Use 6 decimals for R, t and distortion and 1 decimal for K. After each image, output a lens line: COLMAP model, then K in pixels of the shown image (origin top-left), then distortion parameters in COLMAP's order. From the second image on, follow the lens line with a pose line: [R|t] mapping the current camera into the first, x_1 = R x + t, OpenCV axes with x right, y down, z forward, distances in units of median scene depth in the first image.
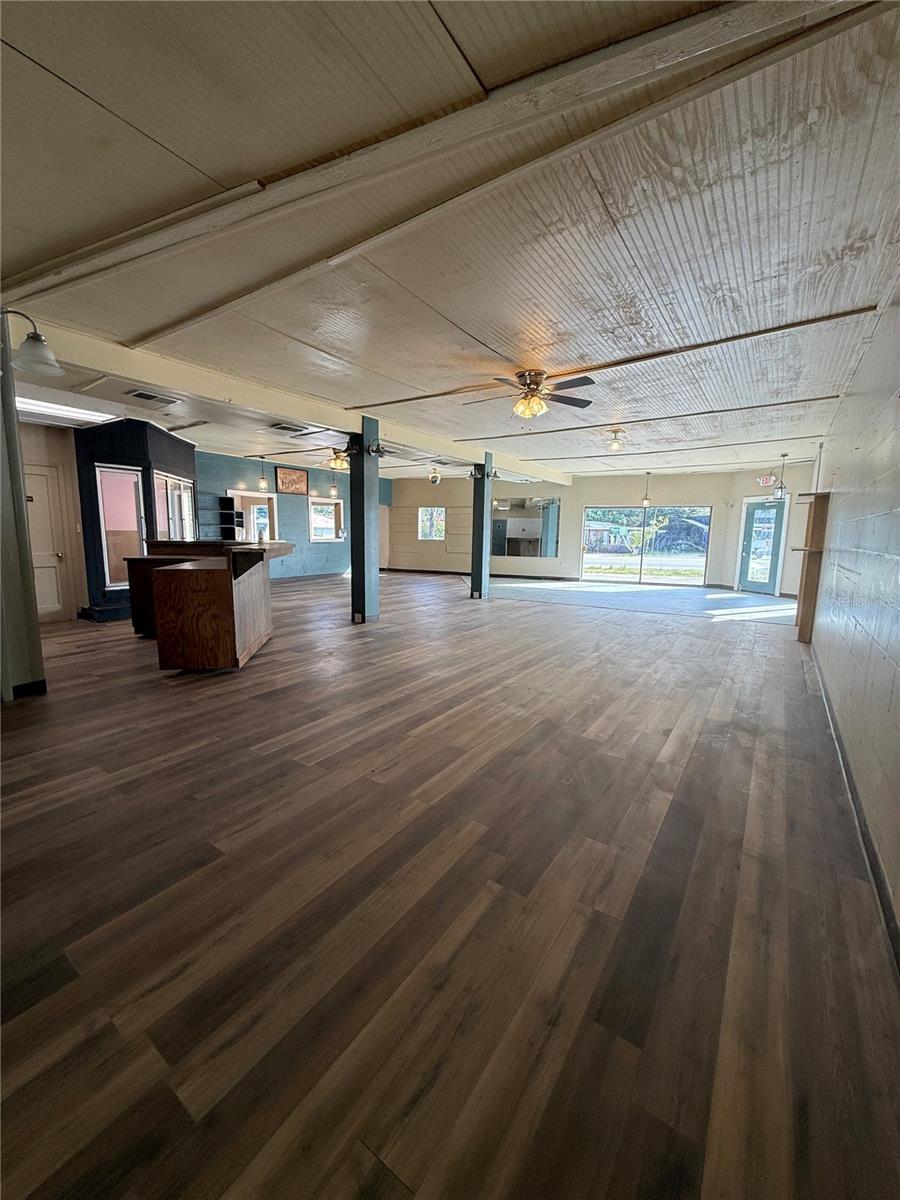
lens RADIAL K [[473.5, 0, 449.3], [0, 473.5, 597.0], [0, 0, 1]] dist [-0.001010, -0.000059]
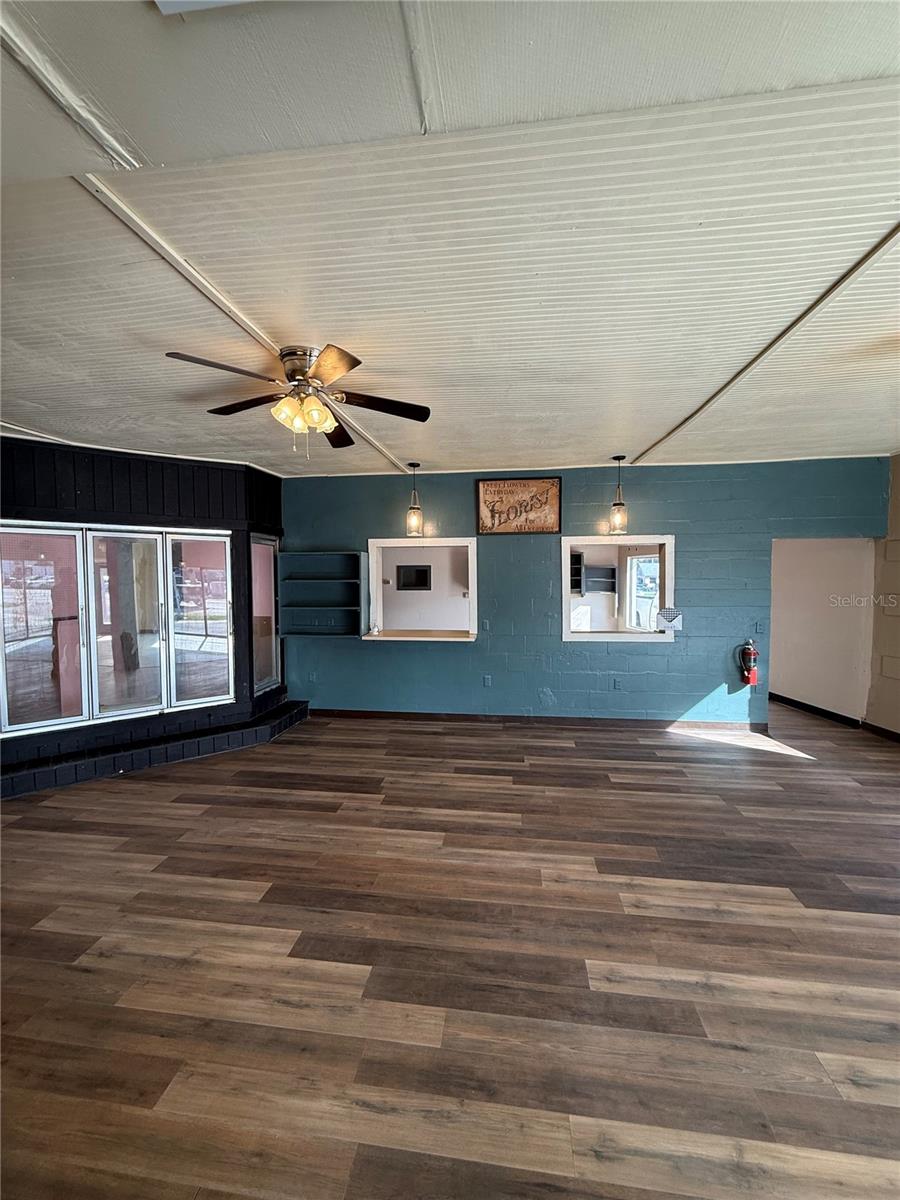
lens RADIAL K [[473.5, 0, 449.0], [0, 473.5, 597.9], [0, 0, 1]] dist [-0.001010, -0.000059]
pose [[0.447667, 0.019807, -0.893981, 0.047605], [-0.115335, 0.992683, -0.035761, -0.132370], [0.886731, 0.119117, 0.446676, 0.745614]]
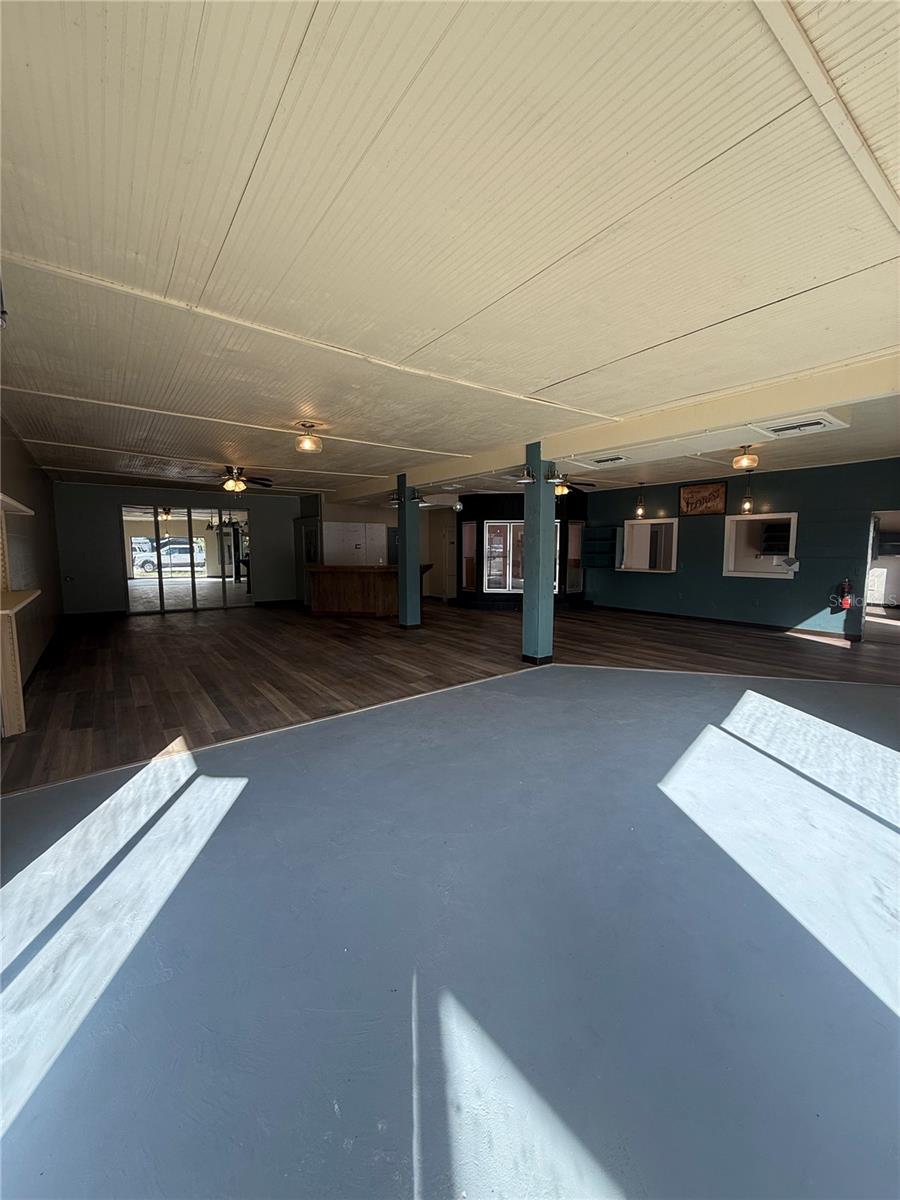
lens RADIAL K [[473.5, 0, 452.5], [0, 473.5, 600.8], [0, 0, 1]] dist [-0.001010, -0.000059]
pose [[-0.333937, 0.086052, -0.938659, 0.593170], [-0.141685, 0.979927, 0.140241, -0.126260], [0.931886, 0.179826, -0.315042, 0.885147]]
